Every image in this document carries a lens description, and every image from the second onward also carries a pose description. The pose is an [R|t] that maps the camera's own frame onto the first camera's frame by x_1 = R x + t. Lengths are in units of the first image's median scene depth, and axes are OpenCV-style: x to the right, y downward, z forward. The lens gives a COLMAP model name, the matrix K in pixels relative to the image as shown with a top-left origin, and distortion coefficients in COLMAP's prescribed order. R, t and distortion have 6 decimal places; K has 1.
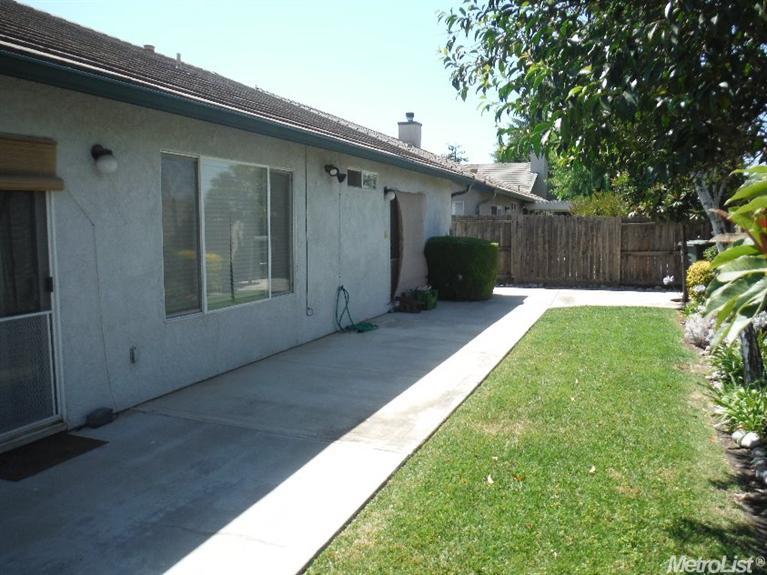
lens RADIAL K [[655.4, 0, 393.5], [0, 655.4, 286.6], [0, 0, 1]] dist [-0.037932, 0.014635]
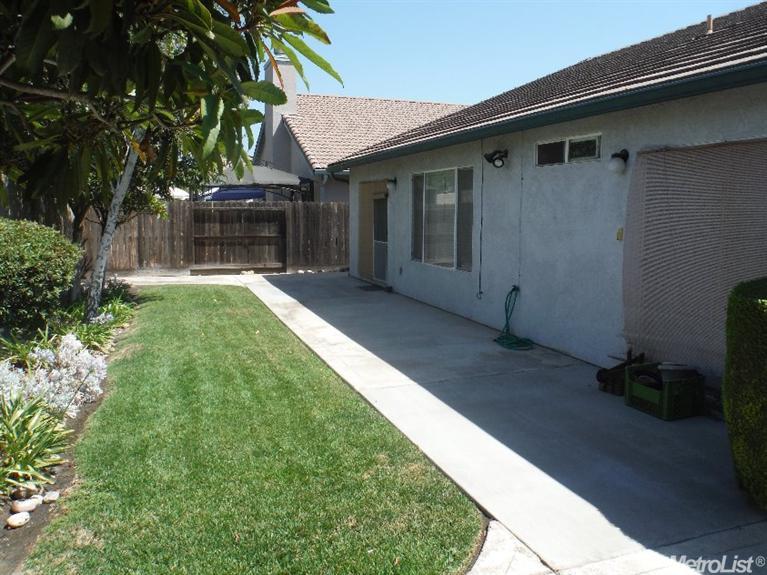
lens RADIAL K [[655.4, 0, 393.5], [0, 655.4, 286.6], [0, 0, 1]] dist [-0.037932, 0.014635]
pose [[-0.777282, 0.082939, -0.623662, 0.581023], [-0.055530, 0.978360, 0.199317, -0.162199], [0.626697, 0.189558, -0.755856, 1.548087]]
